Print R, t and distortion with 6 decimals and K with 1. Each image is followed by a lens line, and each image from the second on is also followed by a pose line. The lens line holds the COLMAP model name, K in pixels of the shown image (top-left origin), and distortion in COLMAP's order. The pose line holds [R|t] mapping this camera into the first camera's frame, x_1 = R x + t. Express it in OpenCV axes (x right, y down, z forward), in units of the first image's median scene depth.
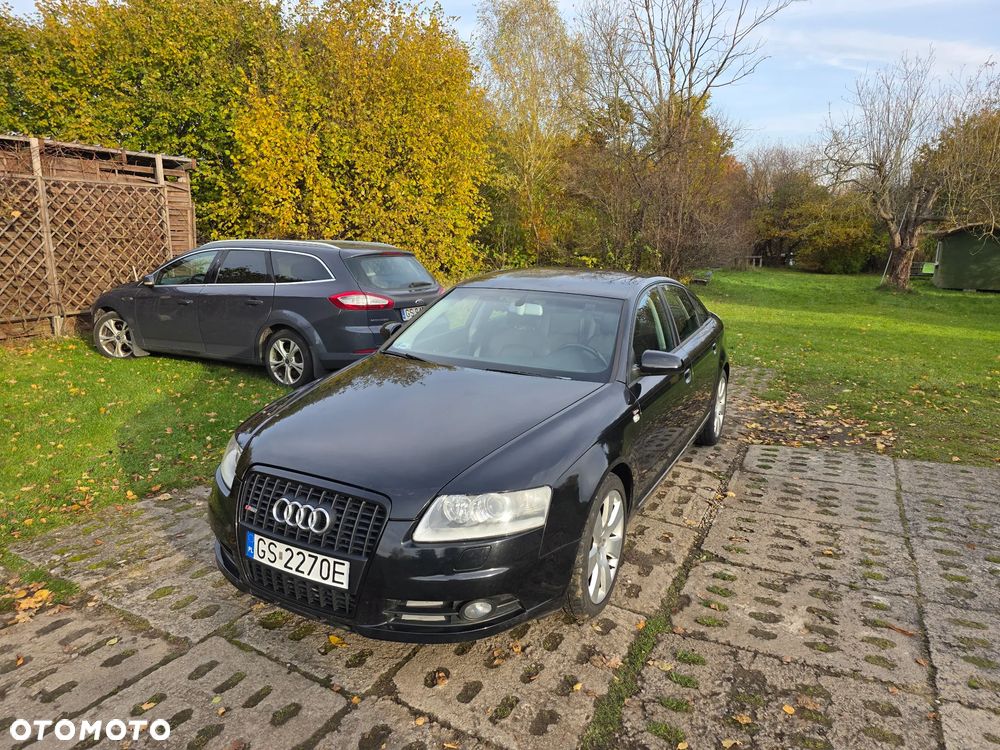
lens RADIAL K [[659.9, 0, 500.6], [0, 659.9, 372.1], [0, 0, 1]] dist [0.063287, -0.052382]
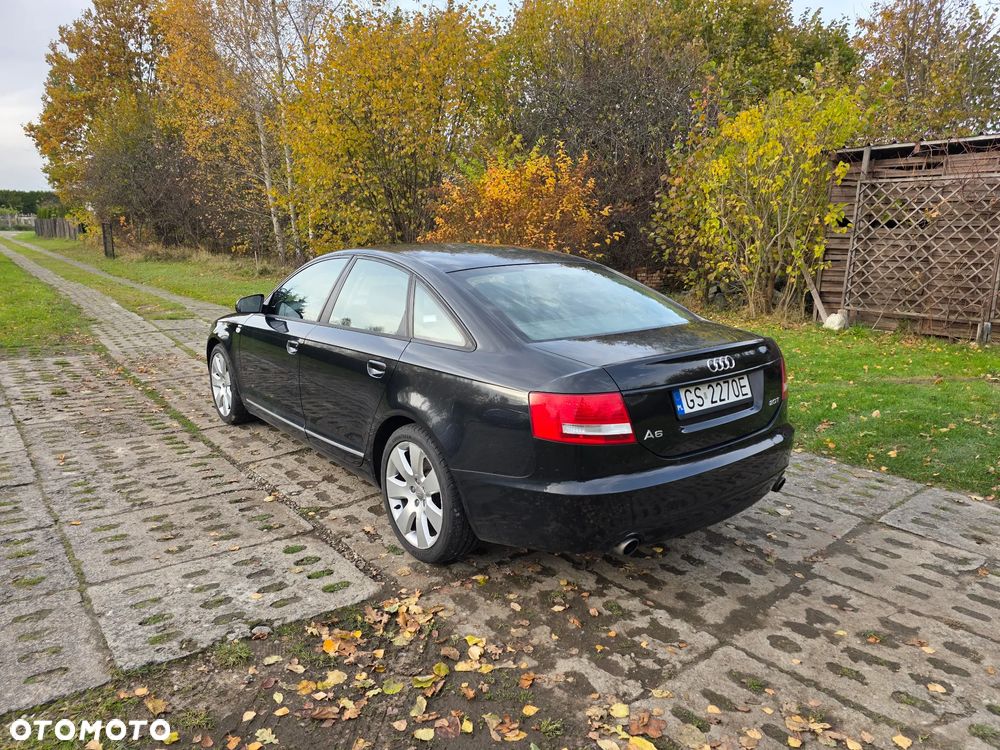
lens RADIAL K [[664.0, 0, 497.4], [0, 664.0, 380.0], [0, 0, 1]] dist [0.067244, -0.058116]
pose [[-0.404427, 0.171769, -0.898295, 0.824001], [-0.205737, 0.939943, 0.272359, -0.215888], [0.891129, 0.294962, -0.344799, 1.278725]]
